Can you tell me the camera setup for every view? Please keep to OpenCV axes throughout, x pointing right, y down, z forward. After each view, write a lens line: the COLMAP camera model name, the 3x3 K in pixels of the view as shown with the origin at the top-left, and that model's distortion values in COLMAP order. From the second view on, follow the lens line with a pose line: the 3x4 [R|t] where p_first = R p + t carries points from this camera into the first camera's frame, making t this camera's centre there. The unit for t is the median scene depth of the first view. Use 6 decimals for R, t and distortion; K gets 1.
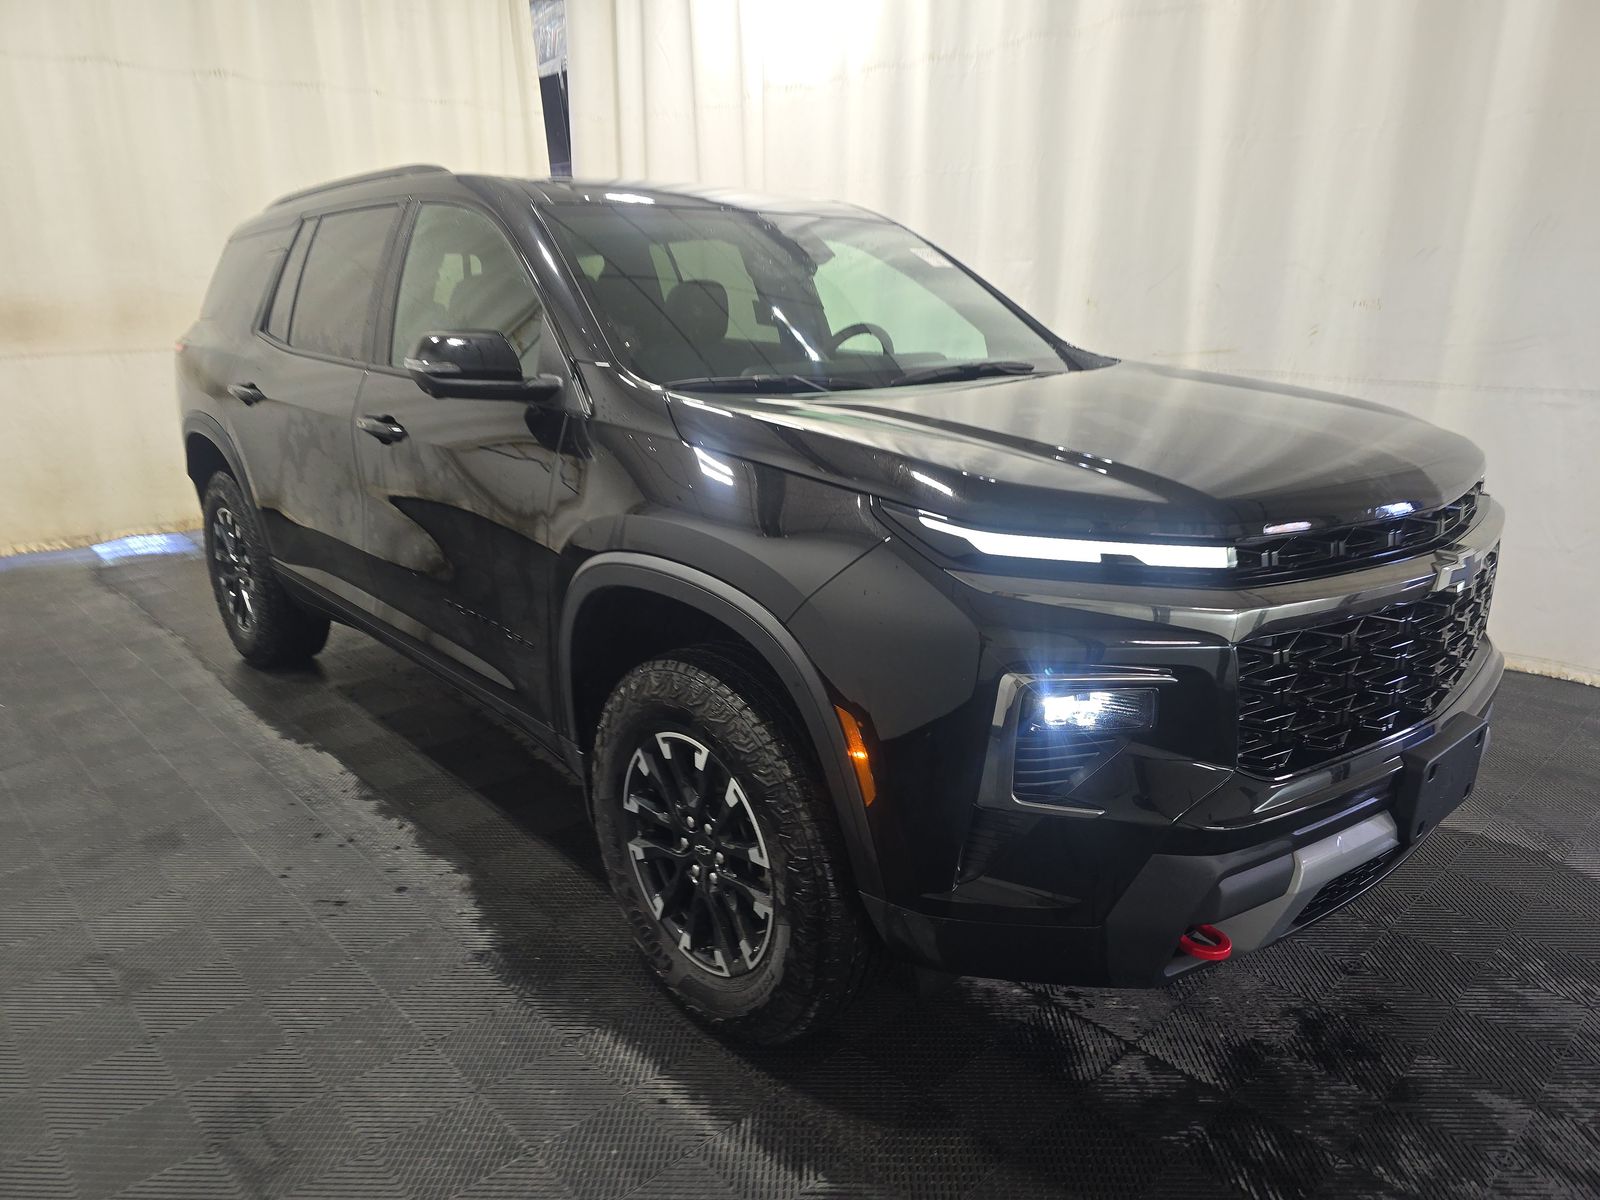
lens RADIAL K [[1091.9, 0, 800.0], [0, 1091.9, 600.0], [0, 0, 1]] dist [-0.028994, 0.001757]
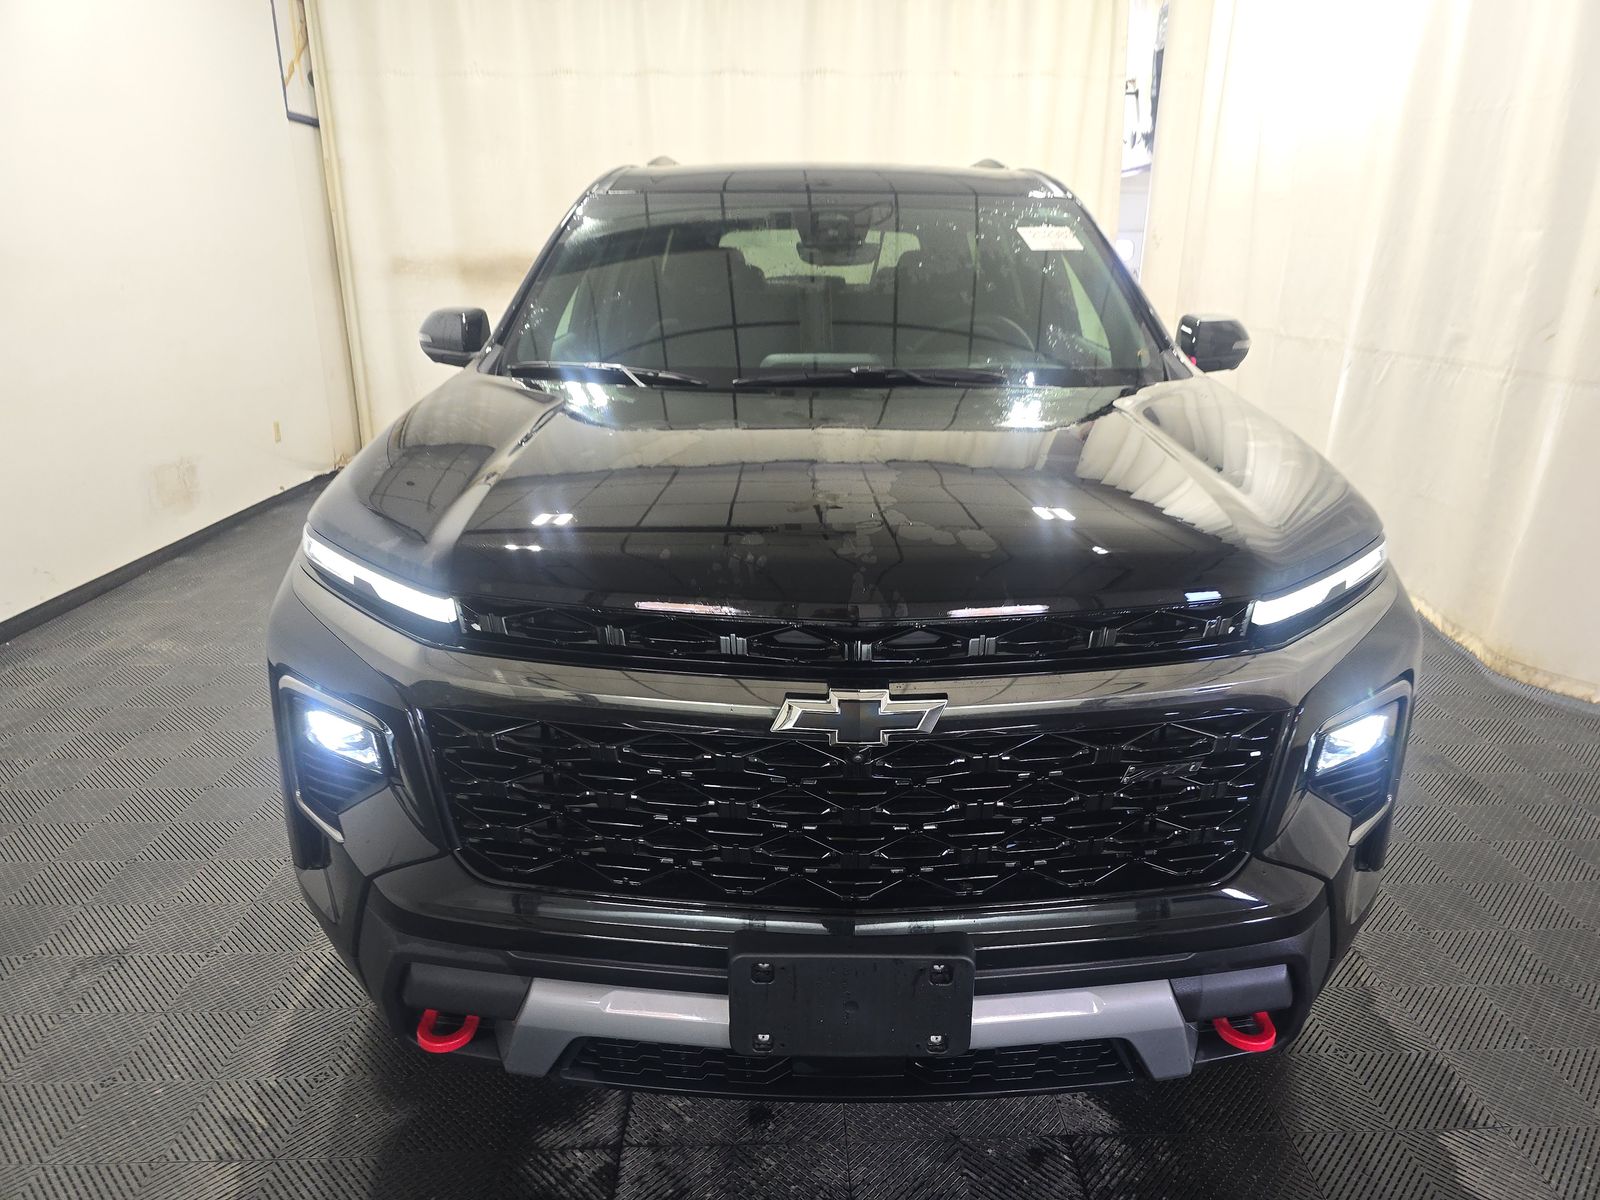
lens RADIAL K [[1091.9, 0, 800.0], [0, 1091.9, 600.0], [0, 0, 1]] dist [-0.028994, 0.001757]
pose [[0.747514, 0.195957, -0.634685, 0.797223], [-0.180986, 0.979429, 0.089236, -0.111598], [0.639115, 0.048164, 0.767602, 0.363361]]
